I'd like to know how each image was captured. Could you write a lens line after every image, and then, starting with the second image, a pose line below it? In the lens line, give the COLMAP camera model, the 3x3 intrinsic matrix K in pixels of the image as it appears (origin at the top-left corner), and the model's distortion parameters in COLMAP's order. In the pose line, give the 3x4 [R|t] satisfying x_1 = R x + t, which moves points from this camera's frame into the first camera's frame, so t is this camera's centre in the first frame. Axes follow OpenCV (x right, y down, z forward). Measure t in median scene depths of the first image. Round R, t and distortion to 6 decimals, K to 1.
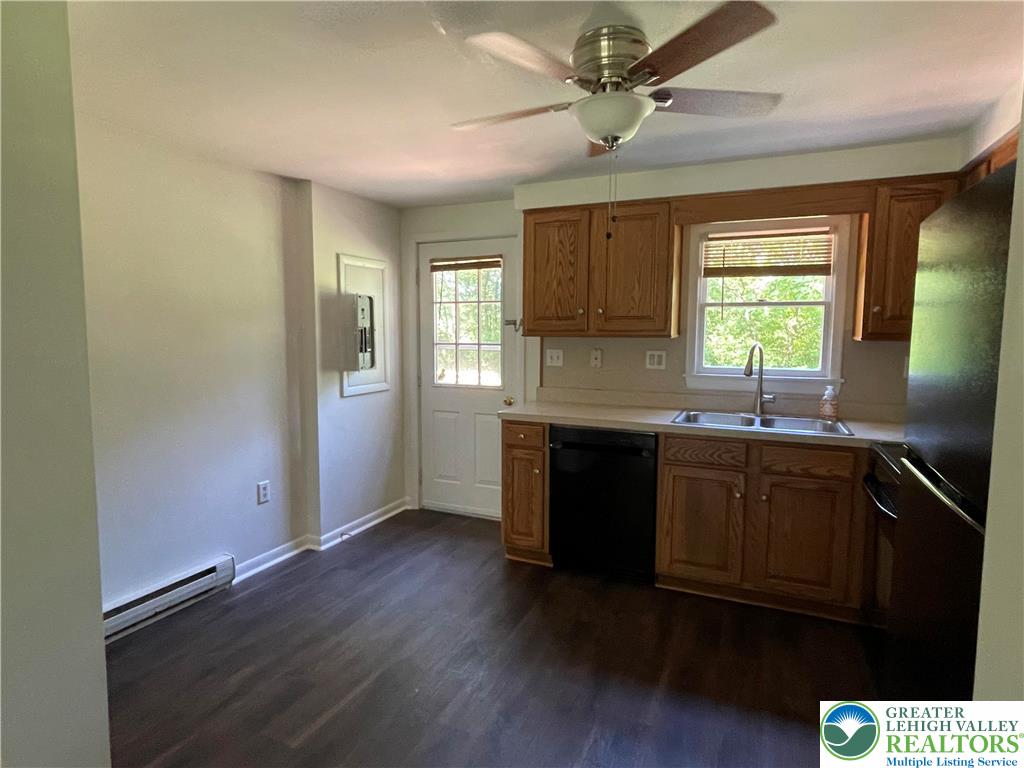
lens RADIAL K [[566.7, 0, 509.7], [0, 566.7, 382.4], [0, 0, 1]] dist [0.001734, -0.001950]
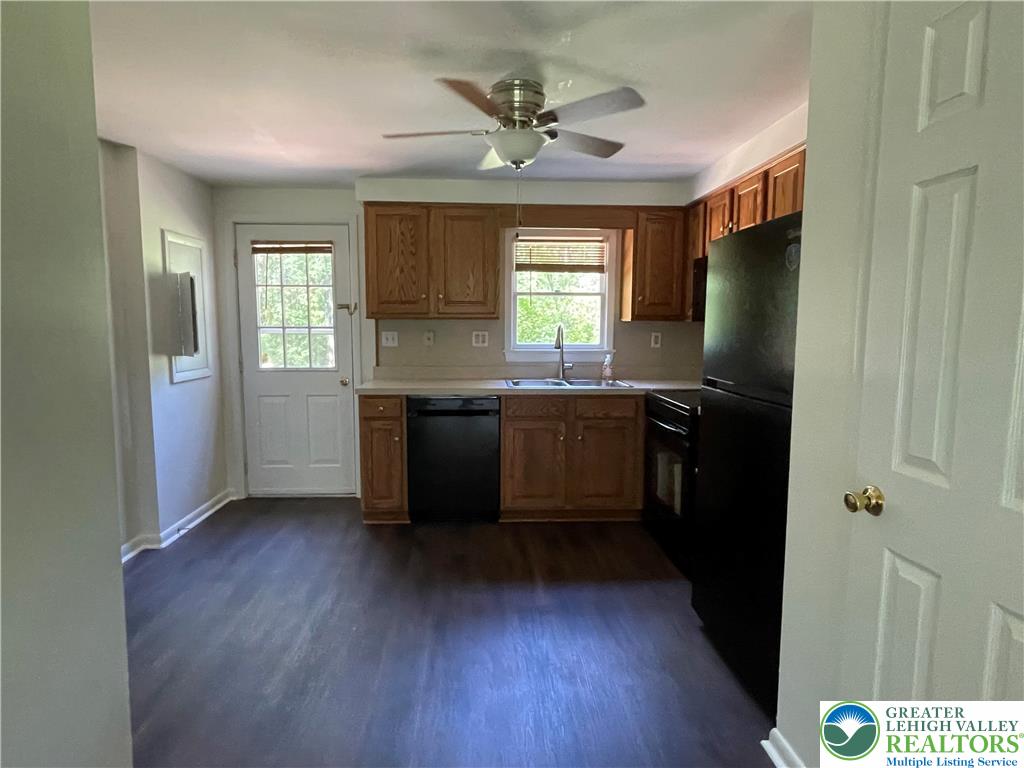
lens RADIAL K [[566.7, 0, 509.7], [0, 566.7, 382.4], [0, 0, 1]] dist [0.001734, -0.001950]
pose [[0.888745, -0.048503, 0.455829, -0.245122], [0.042450, 0.998822, 0.023513, 0.027684], [-0.456432, -0.001547, 0.889757, -0.093021]]
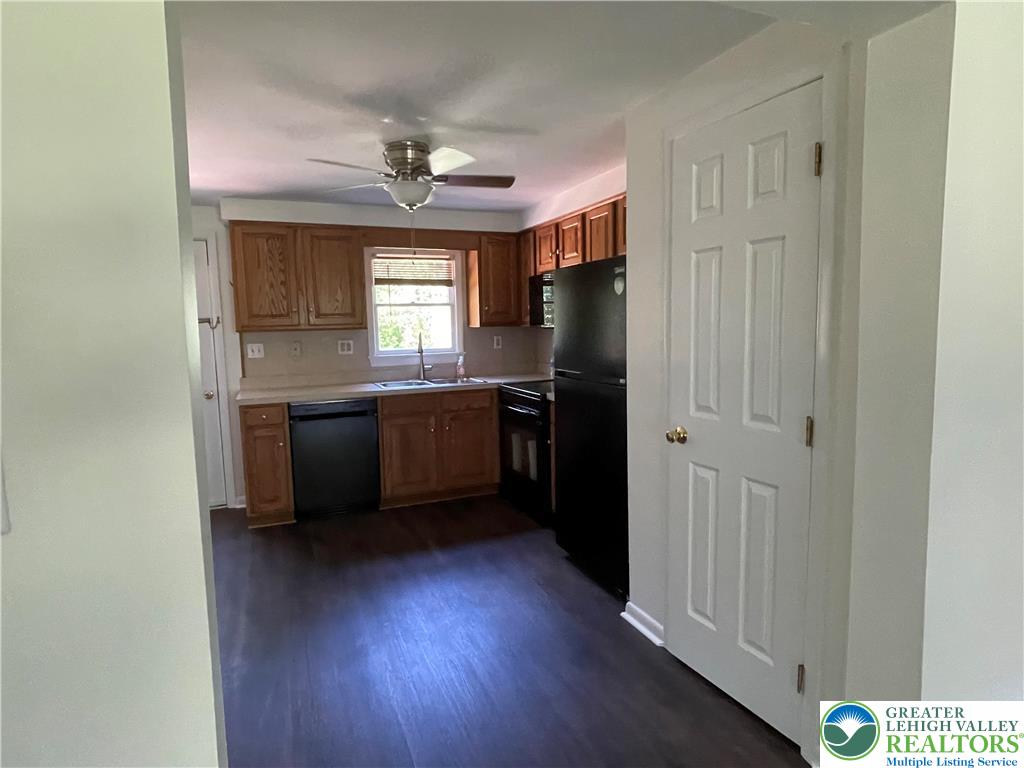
lens RADIAL K [[563.3, 0, 514.3], [0, 563.3, 377.3], [0, 0, 1]] dist [0.002714, -0.000180]
pose [[0.675513, -0.090535, 0.731769, -0.451097], [0.094955, 0.994851, 0.035429, 0.020913], [-0.731209, 0.045553, 0.680631, -0.165565]]
